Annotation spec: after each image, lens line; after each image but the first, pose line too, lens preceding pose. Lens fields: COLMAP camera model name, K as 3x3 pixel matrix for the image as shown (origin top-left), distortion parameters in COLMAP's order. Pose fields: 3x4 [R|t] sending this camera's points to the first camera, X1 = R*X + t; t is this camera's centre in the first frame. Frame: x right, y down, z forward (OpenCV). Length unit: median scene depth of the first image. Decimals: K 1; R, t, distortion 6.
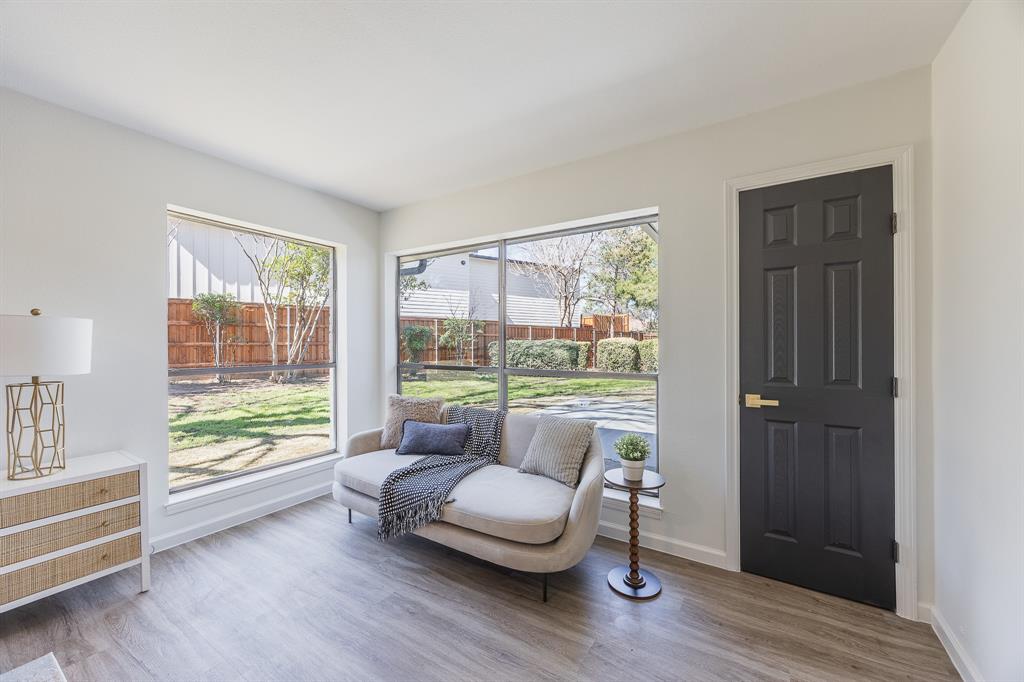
lens RADIAL K [[396.3, 0, 515.0], [0, 396.3, 341.1], [0, 0, 1]] dist [0.002895, -0.000862]
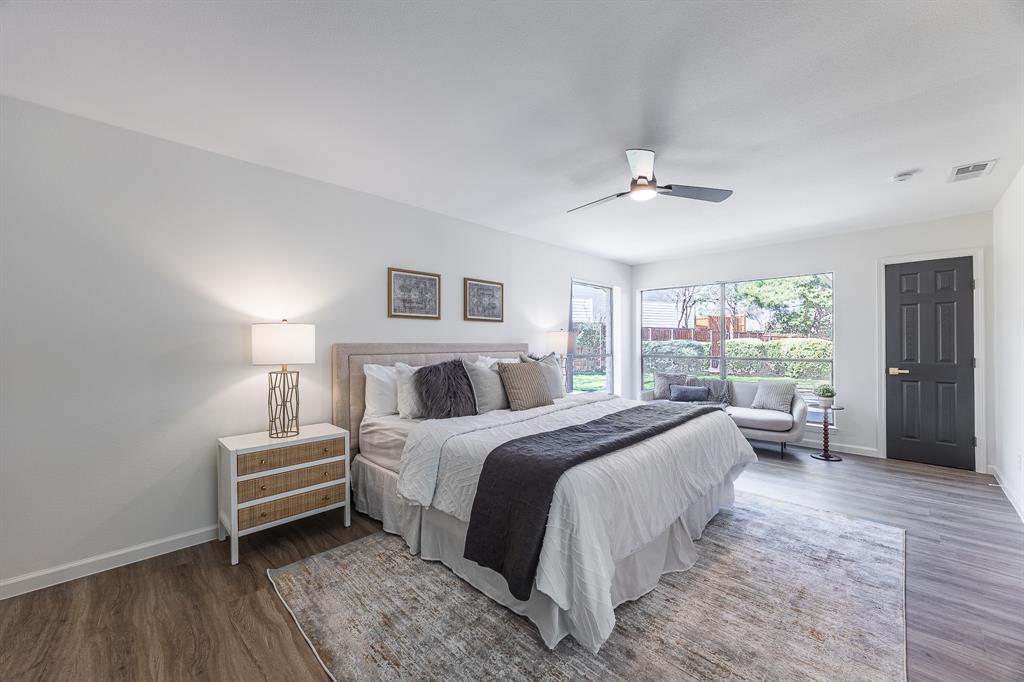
lens RADIAL K [[396.3, 0, 514.7], [0, 396.3, 340.0], [0, 0, 1]] dist [0.002895, -0.000862]
pose [[0.975517, -0.001209, -0.219922, -0.693573], [0.000344, 0.999992, -0.003971, 0.002367], [0.219925, 0.003798, 0.975509, -1.156384]]
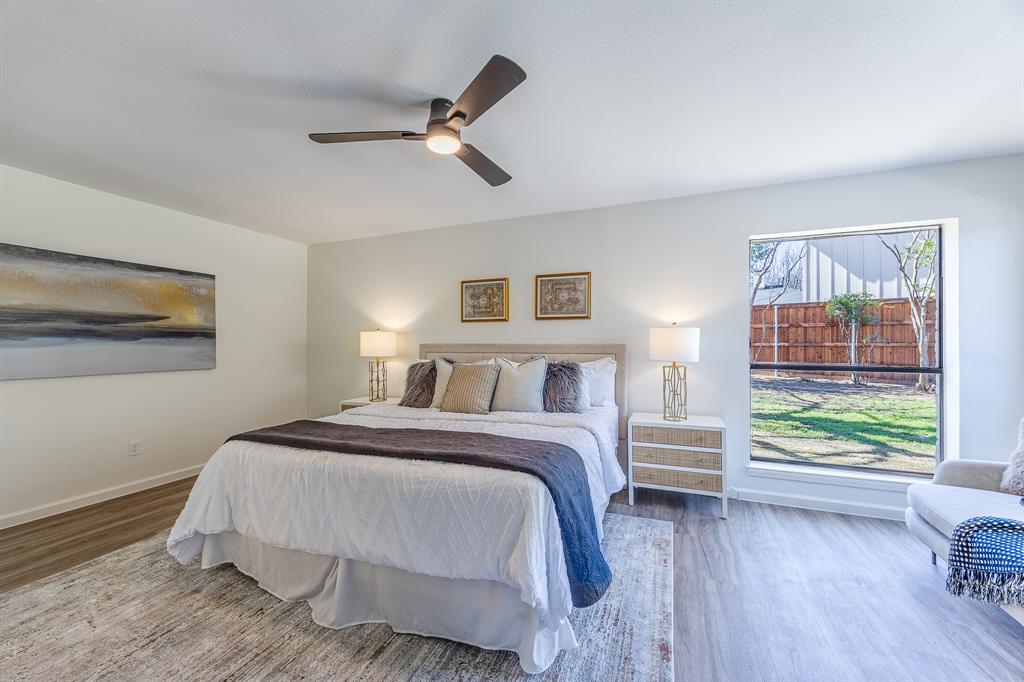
lens RADIAL K [[396.3, 0, 511.7], [0, 396.3, 343.1], [0, 0, 1]] dist [0.002895, -0.000862]
pose [[0.178109, 0.000658, -0.984011, 0.258509], [0.001952, 0.999998, 0.001022, 0.004072], [0.984009, -0.002103, 0.178107, 0.006893]]
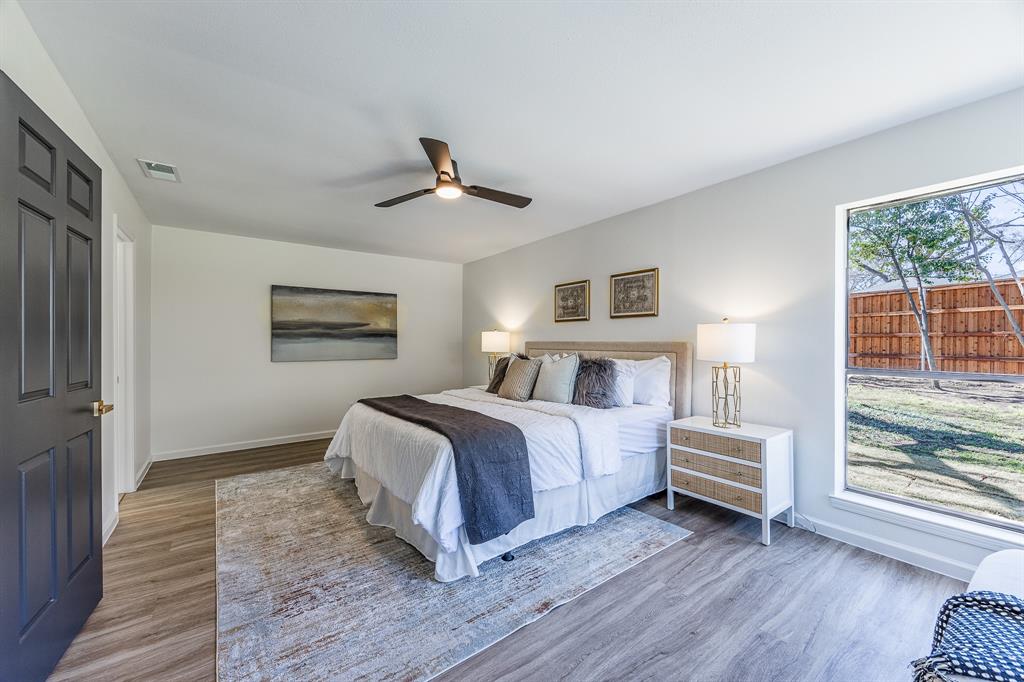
lens RADIAL K [[396.3, 0, 511.3], [0, 396.3, 343.1], [0, 0, 1]] dist [0.002895, -0.000862]
pose [[-0.365060, 0.006306, -0.930963, 0.386852], [0.002368, 0.999980, 0.005844, 0.003917], [0.930981, -0.000071, -0.365067, 0.585911]]
